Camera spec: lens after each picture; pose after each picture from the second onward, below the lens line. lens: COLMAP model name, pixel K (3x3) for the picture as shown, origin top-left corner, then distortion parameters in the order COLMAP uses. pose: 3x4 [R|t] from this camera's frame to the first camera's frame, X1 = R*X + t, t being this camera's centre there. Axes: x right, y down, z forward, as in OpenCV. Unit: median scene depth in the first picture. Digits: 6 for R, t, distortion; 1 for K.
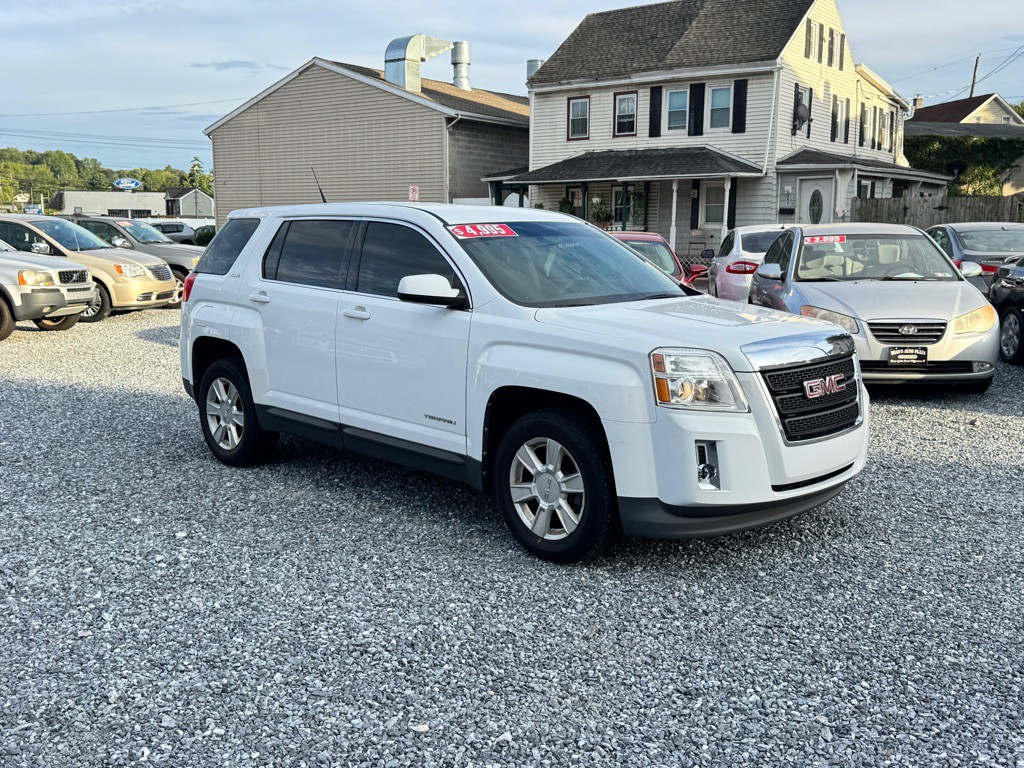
lens RADIAL K [[1007.8, 0, 512.0], [0, 1007.8, 384.0], [0, 0, 1]] dist [0.184518, -0.400870]
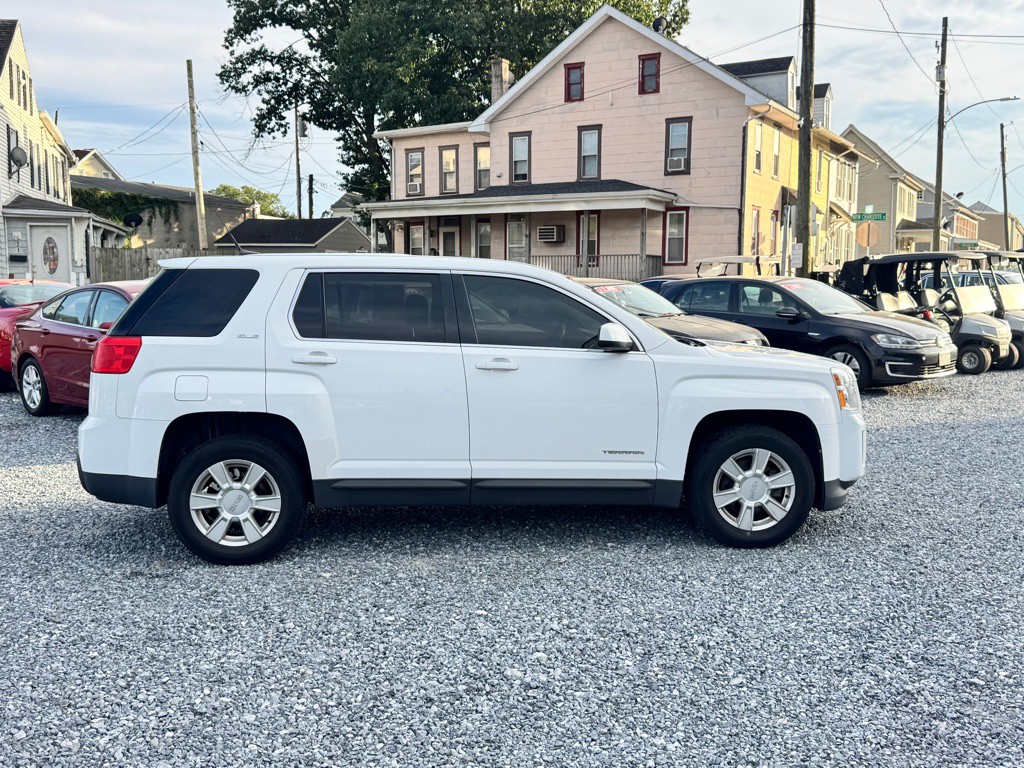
lens RADIAL K [[1007.8, 0, 512.0], [0, 1007.8, 384.0], [0, 0, 1]] dist [0.184518, -0.400870]
pose [[0.634254, -0.077154, 0.769265, -0.181460], [0.112731, 0.993603, 0.006708, -0.011107], [-0.764861, 0.082466, 0.638895, 0.067643]]
